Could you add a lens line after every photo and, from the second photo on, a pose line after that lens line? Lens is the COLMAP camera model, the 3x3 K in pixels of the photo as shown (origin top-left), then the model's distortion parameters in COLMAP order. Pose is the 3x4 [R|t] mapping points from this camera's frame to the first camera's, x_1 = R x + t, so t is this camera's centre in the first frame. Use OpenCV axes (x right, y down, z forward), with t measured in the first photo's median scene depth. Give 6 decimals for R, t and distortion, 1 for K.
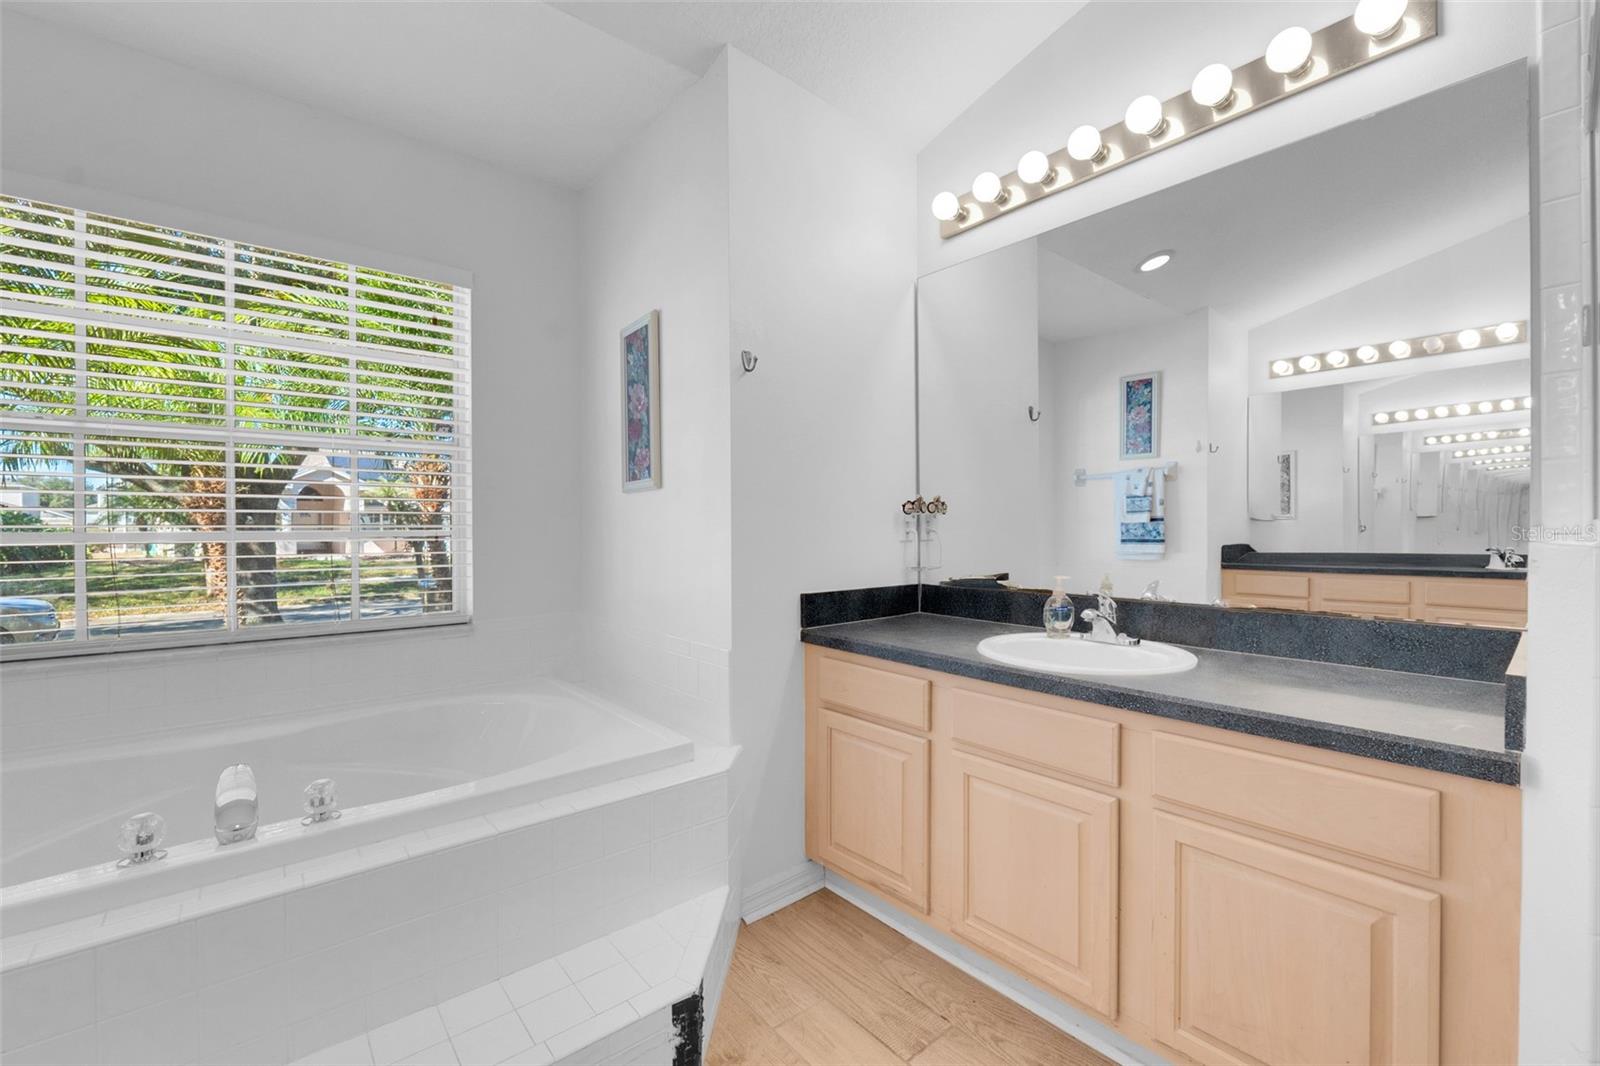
lens RADIAL K [[665.7, 0, 794.6], [0, 665.7, 531.0], [0, 0, 1]] dist [-0.007753, -0.001113]
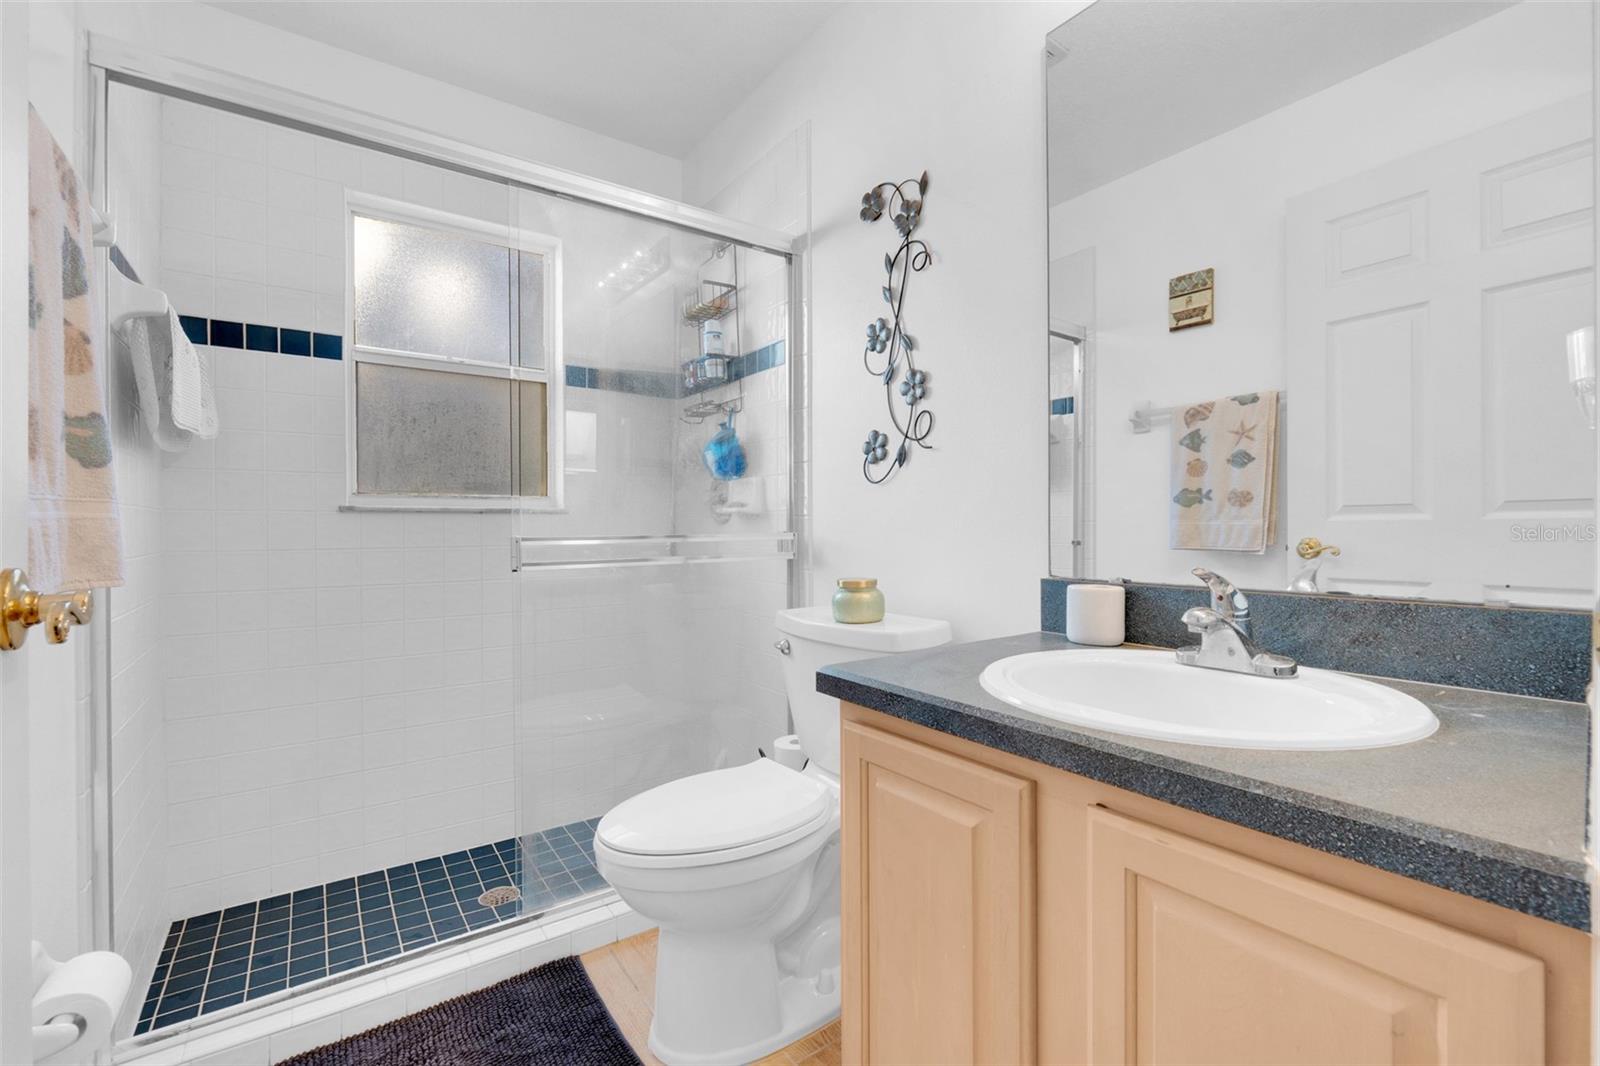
lens RADIAL K [[705.9, 0, 807.4], [0, 705.9, 529.6], [0, 0, 1]] dist [-0.002245, 0.001201]
pose [[0.996386, -0.003885, -0.084853, 0.185119], [0.004239, 0.999983, 0.003995, 0.052929], [0.084836, -0.004340, 0.996385, 0.415346]]
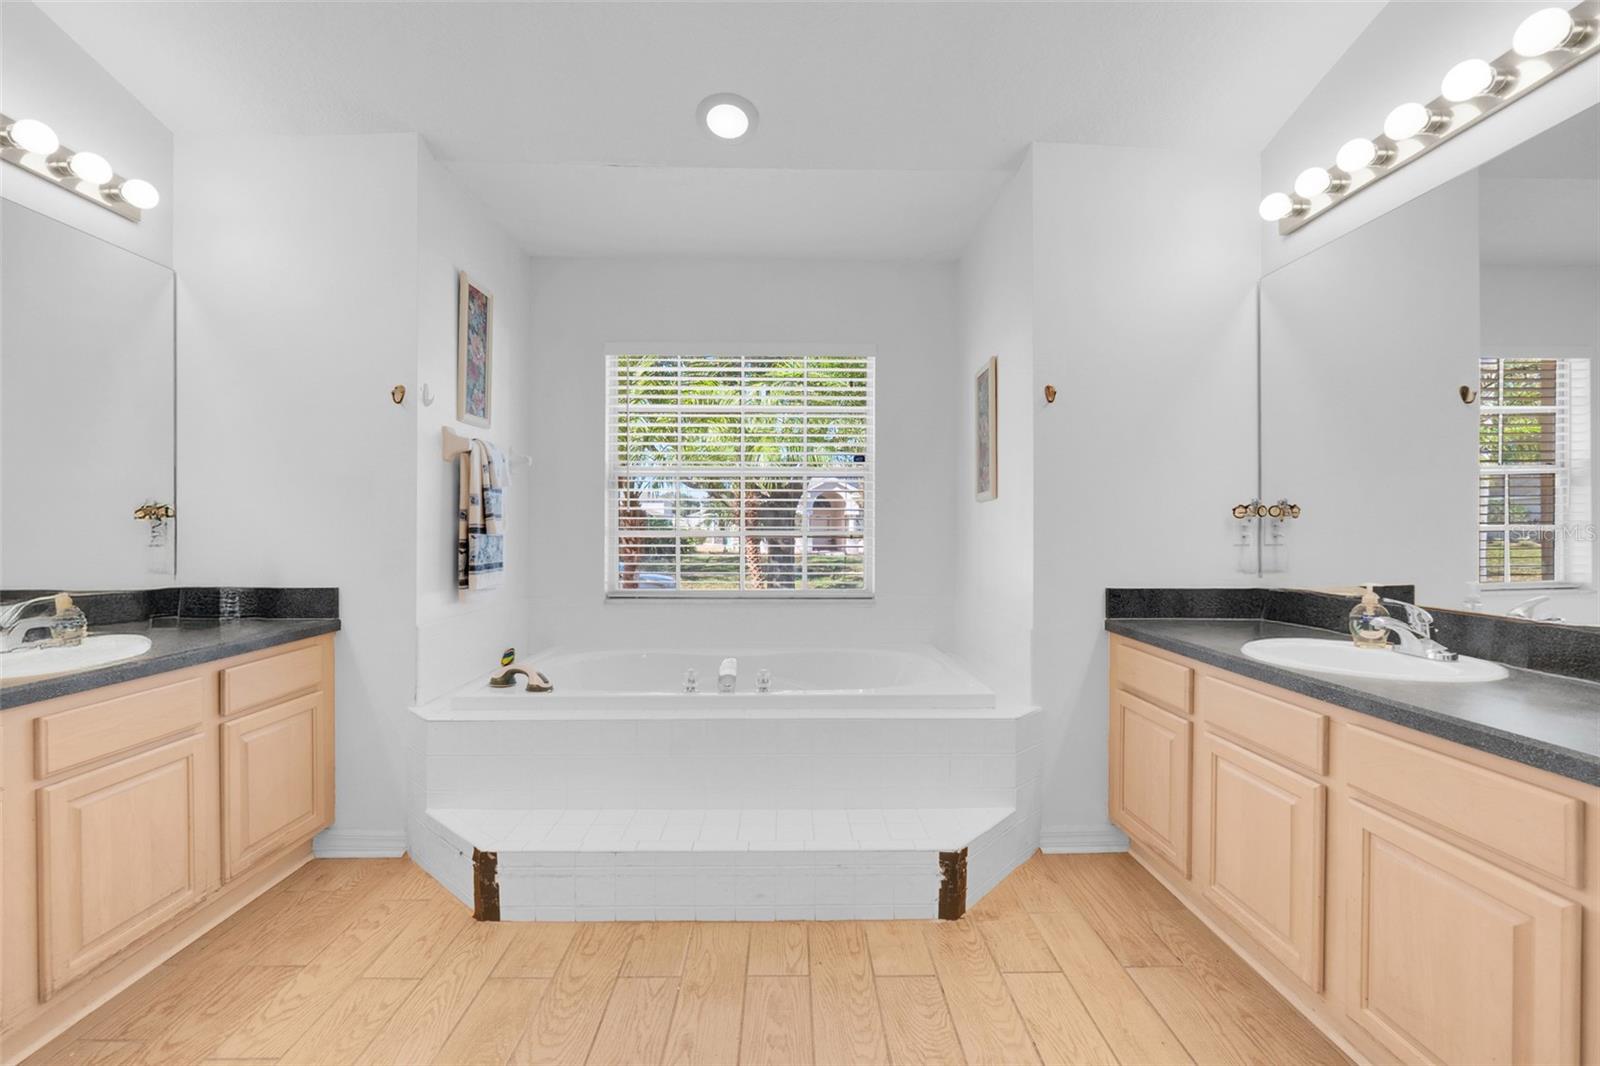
lens RADIAL K [[705.9, 0, 802.4], [0, 705.9, 533.0], [0, 0, 1]] dist [-0.002245, 0.001201]
pose [[0.780443, 0.008371, -0.625171, 0.412589], [-0.009029, 0.999957, 0.002117, 0.001159], [0.625162, 0.003993, 0.780485, -0.315530]]
